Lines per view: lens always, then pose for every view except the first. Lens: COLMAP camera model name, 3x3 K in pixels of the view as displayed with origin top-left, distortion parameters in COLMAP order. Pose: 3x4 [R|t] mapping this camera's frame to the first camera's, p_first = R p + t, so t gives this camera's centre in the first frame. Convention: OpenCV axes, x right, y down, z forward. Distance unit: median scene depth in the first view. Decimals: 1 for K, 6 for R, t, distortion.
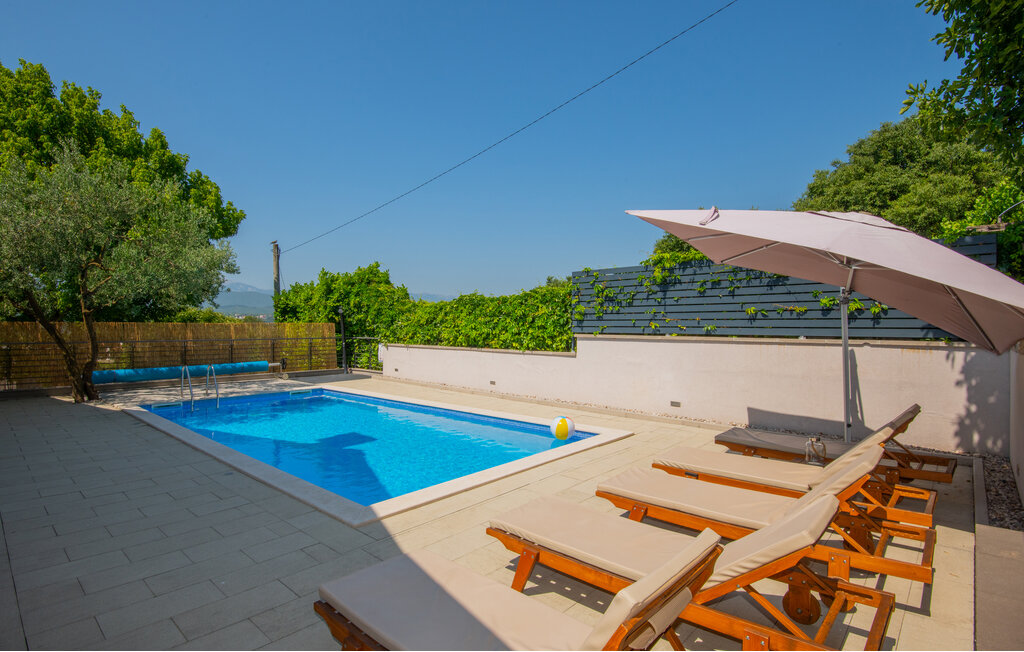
lens RADIAL K [[497.5, 0, 519.7], [0, 497.5, 315.5], [0, 0, 1]] dist [-0.018873, -0.004580]
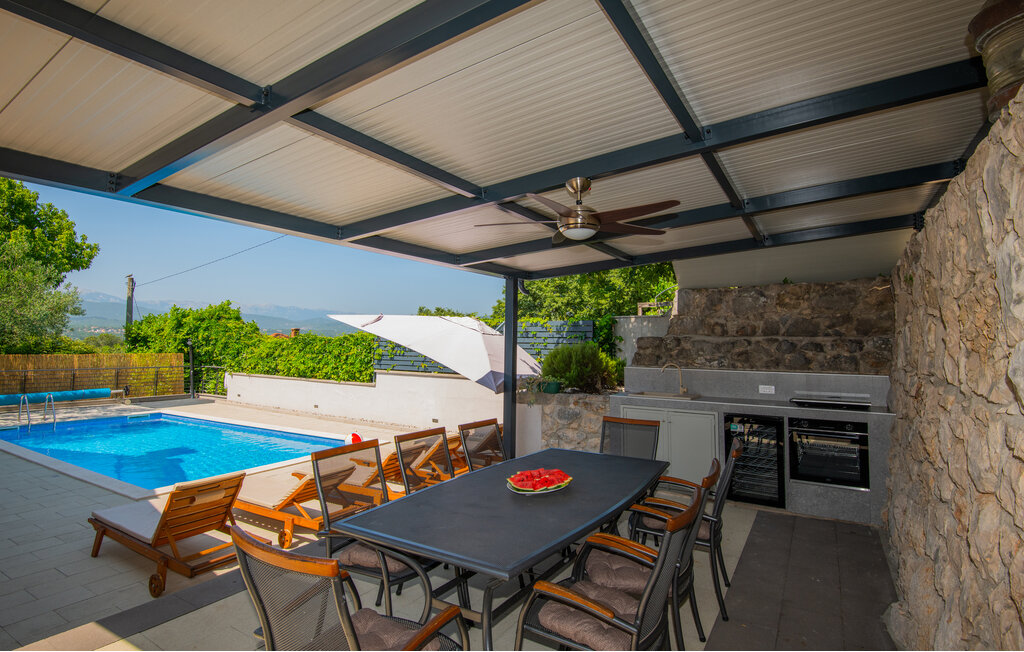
lens RADIAL K [[497.5, 0, 568.0], [0, 497.5, 302.1], [0, 0, 1]] dist [-0.018873, -0.004580]
pose [[0.969263, 0.035272, 0.243484, 0.237636], [-0.021533, 0.998034, -0.058860, -0.064974], [-0.245082, 0.051807, 0.968117, -0.360217]]
